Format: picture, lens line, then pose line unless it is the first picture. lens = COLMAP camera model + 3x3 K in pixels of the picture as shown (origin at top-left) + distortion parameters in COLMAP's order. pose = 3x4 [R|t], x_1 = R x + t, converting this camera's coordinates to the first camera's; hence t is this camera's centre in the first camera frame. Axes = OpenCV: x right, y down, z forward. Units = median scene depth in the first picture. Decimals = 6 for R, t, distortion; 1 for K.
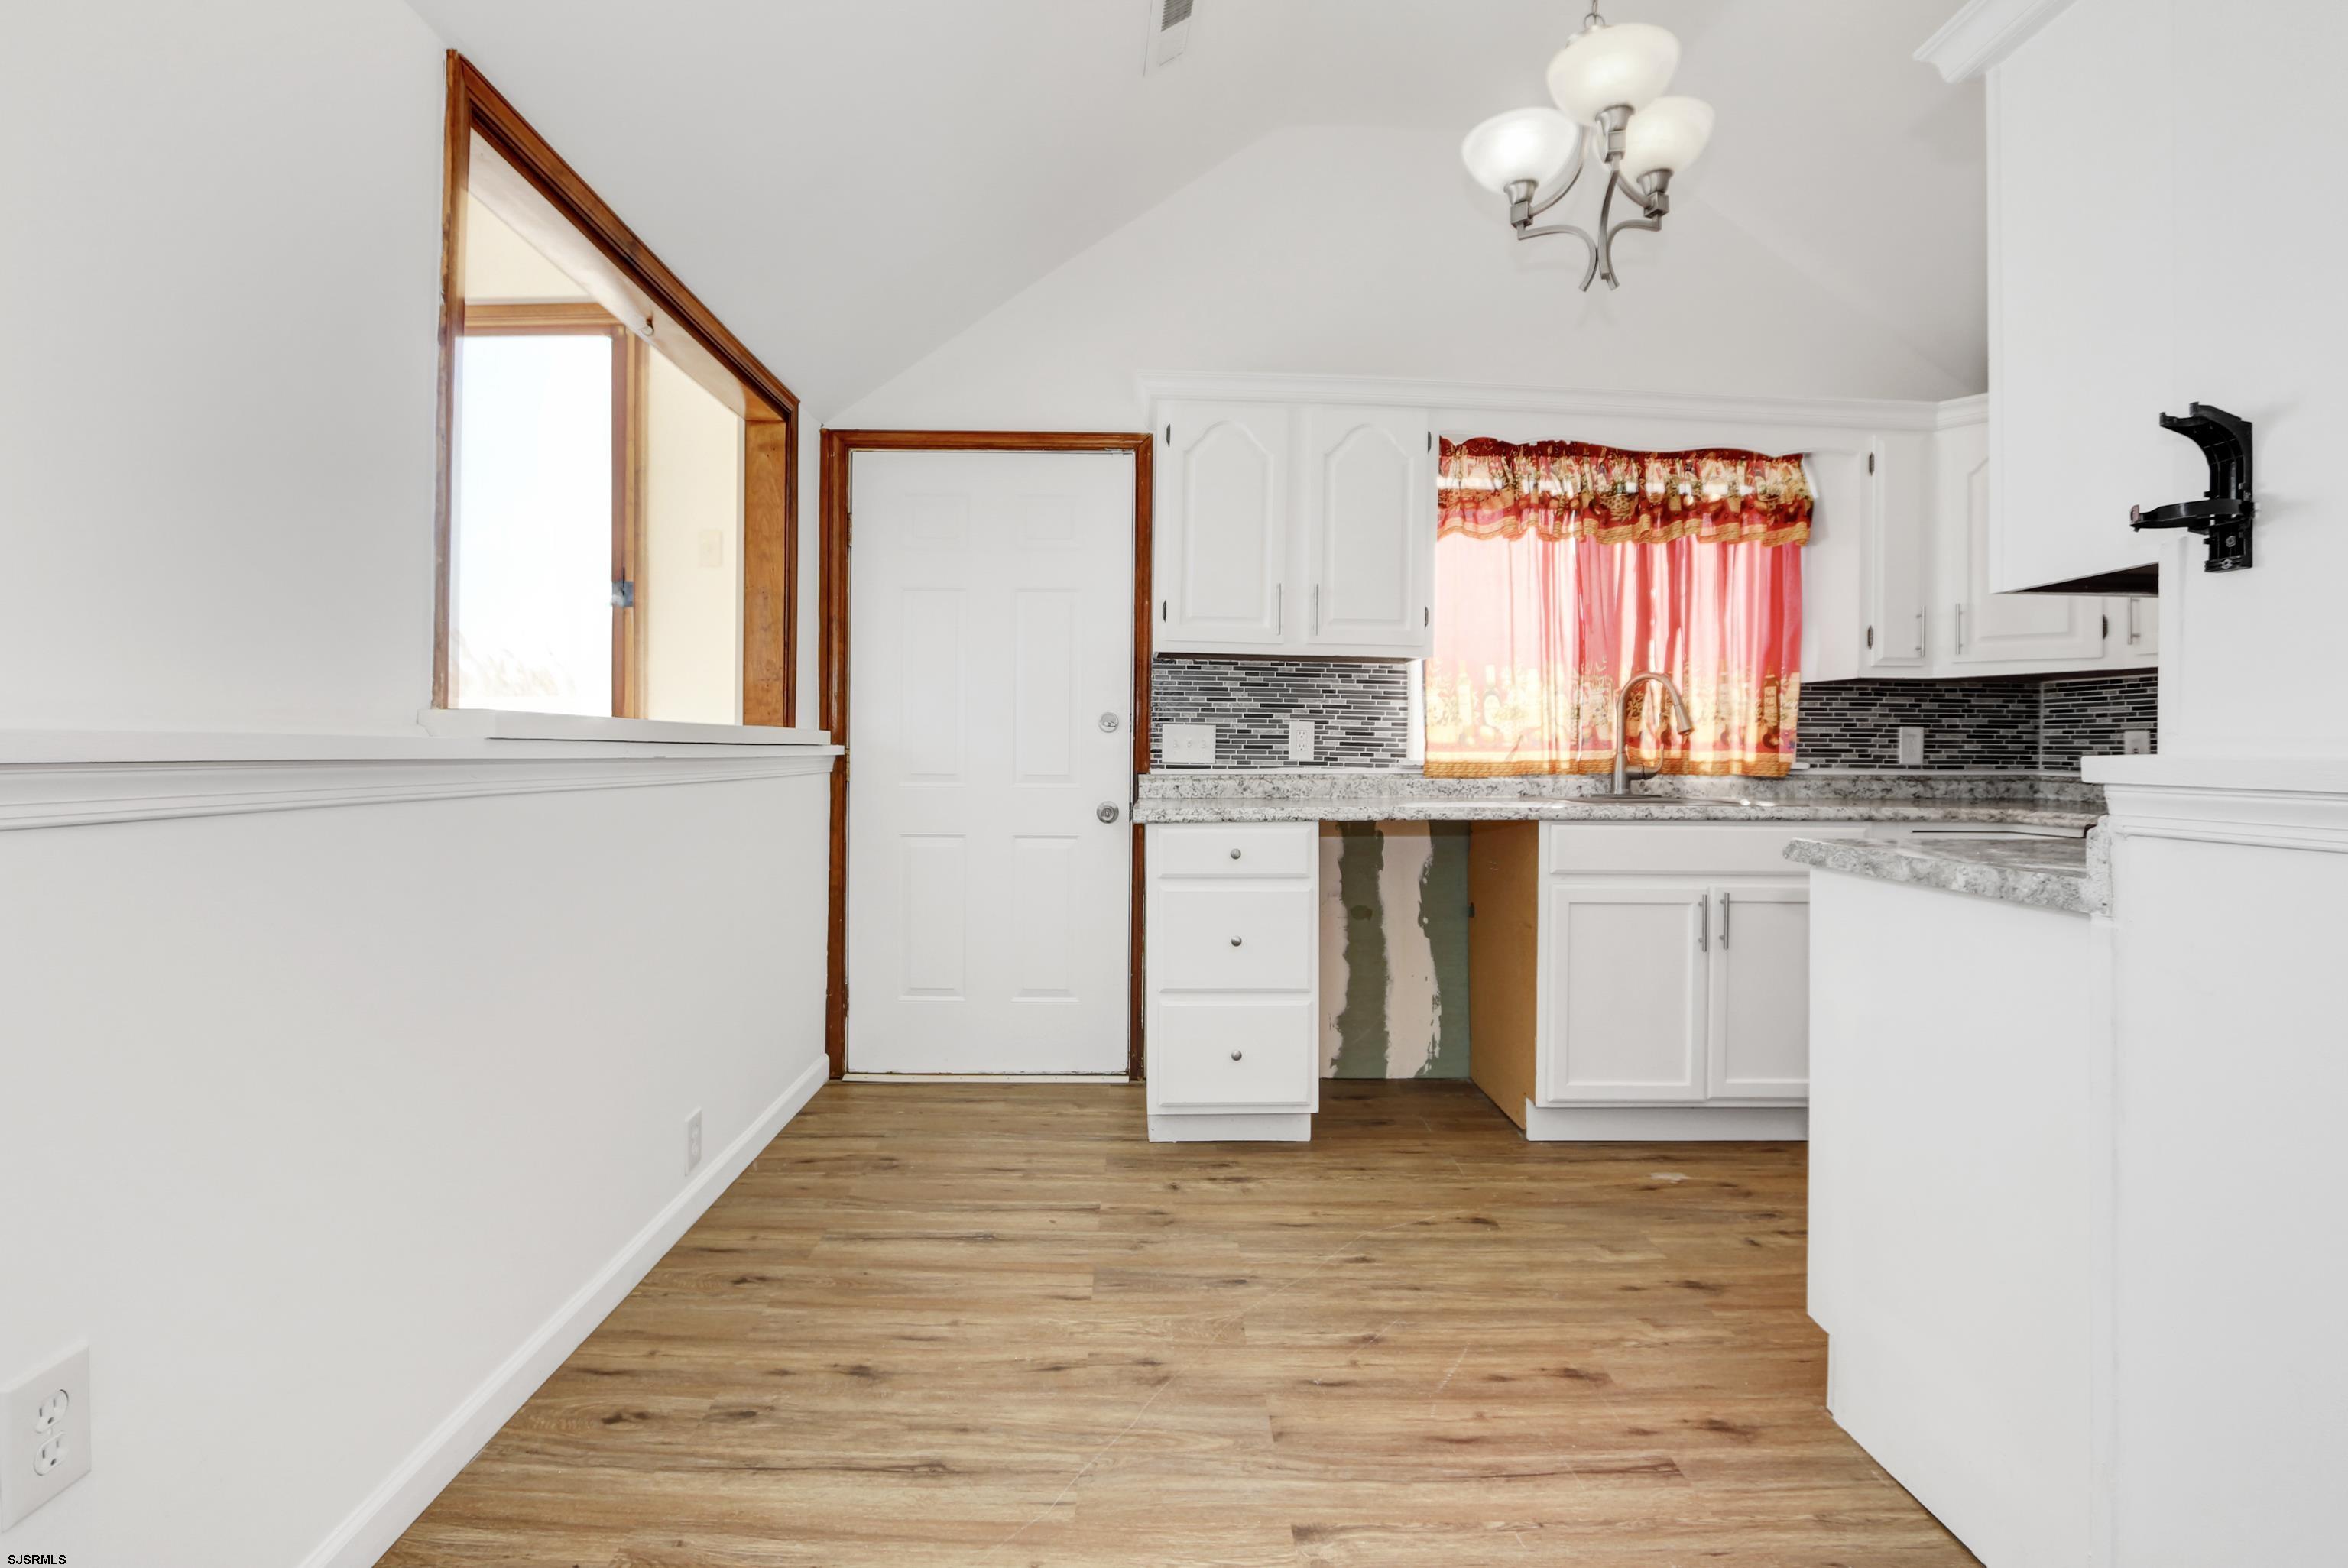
lens RADIAL K [[1065.6, 0, 1176.0], [0, 1065.6, 736.0], [0, 0, 1]] dist [-0.021282, 0.000351]
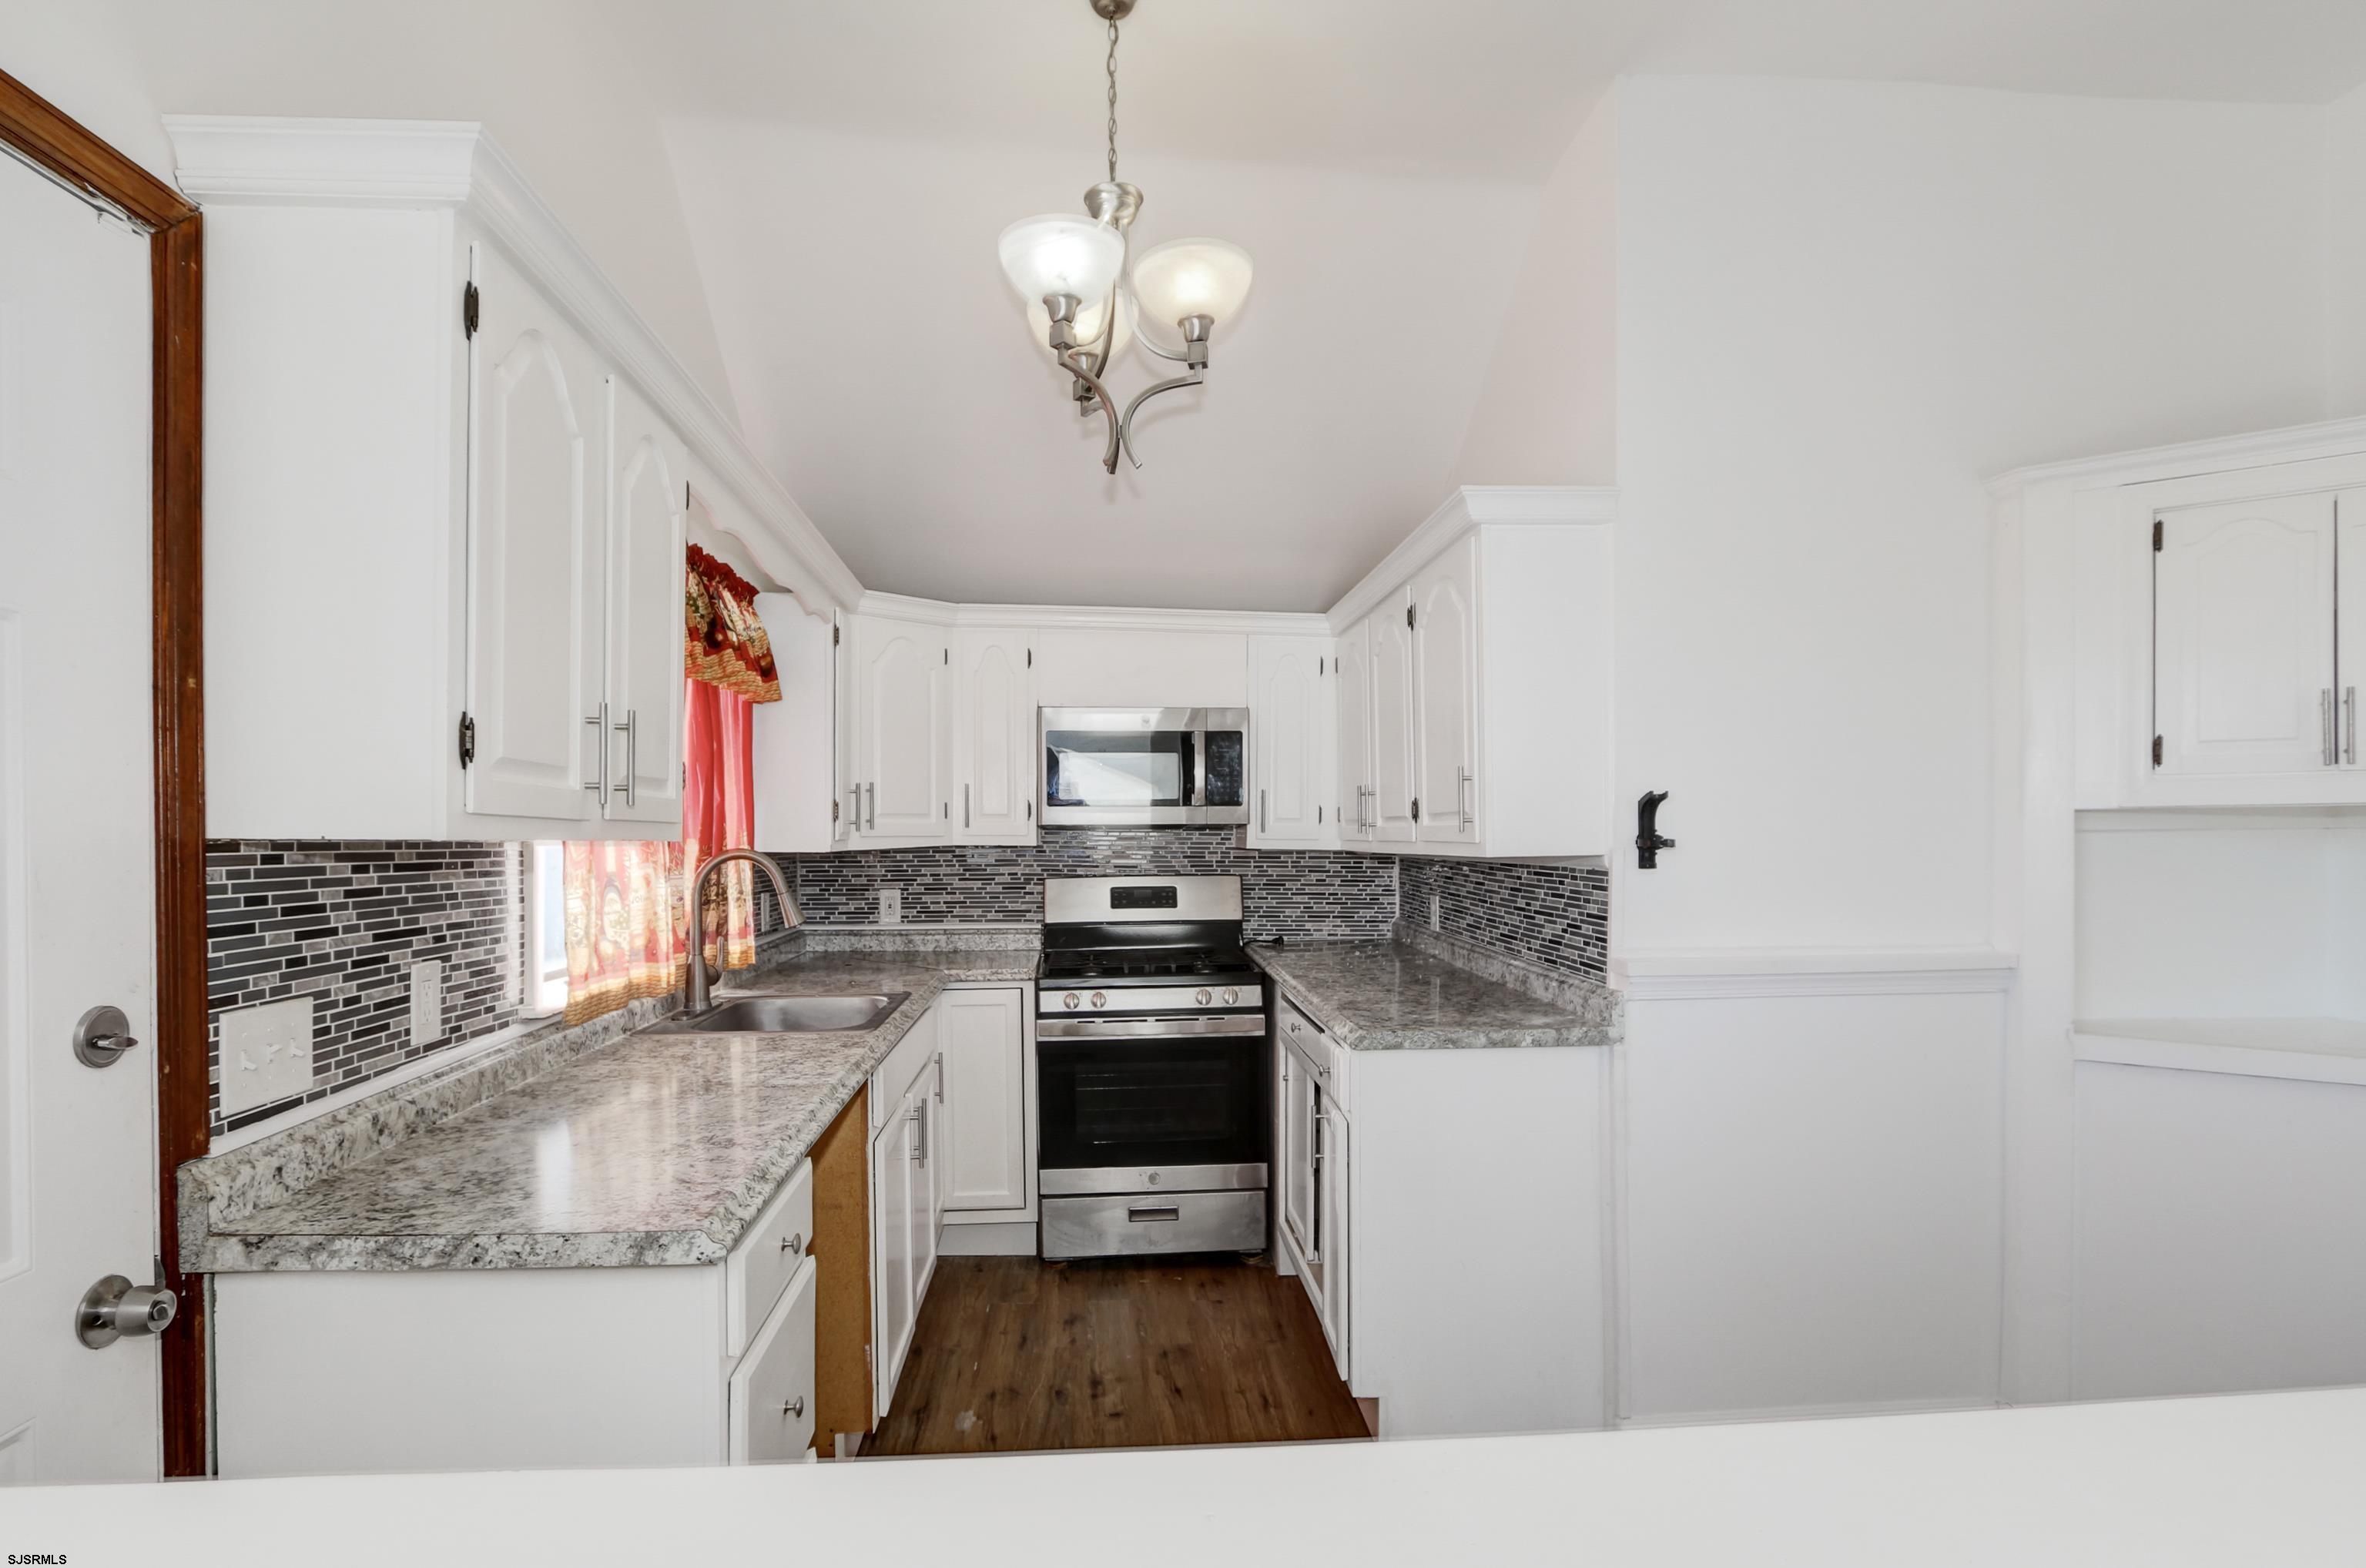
lens RADIAL K [[1172.1, 0, 1148.0], [0, 1172.1, 827.7], [0, 0, 1]] dist [-0.015852, 0.000783]
pose [[-0.044042, -0.006844, 0.999006, -0.426654], [-0.008070, 0.999946, 0.006494, -0.081268], [-0.998997, -0.007776, -0.044094, 0.695584]]
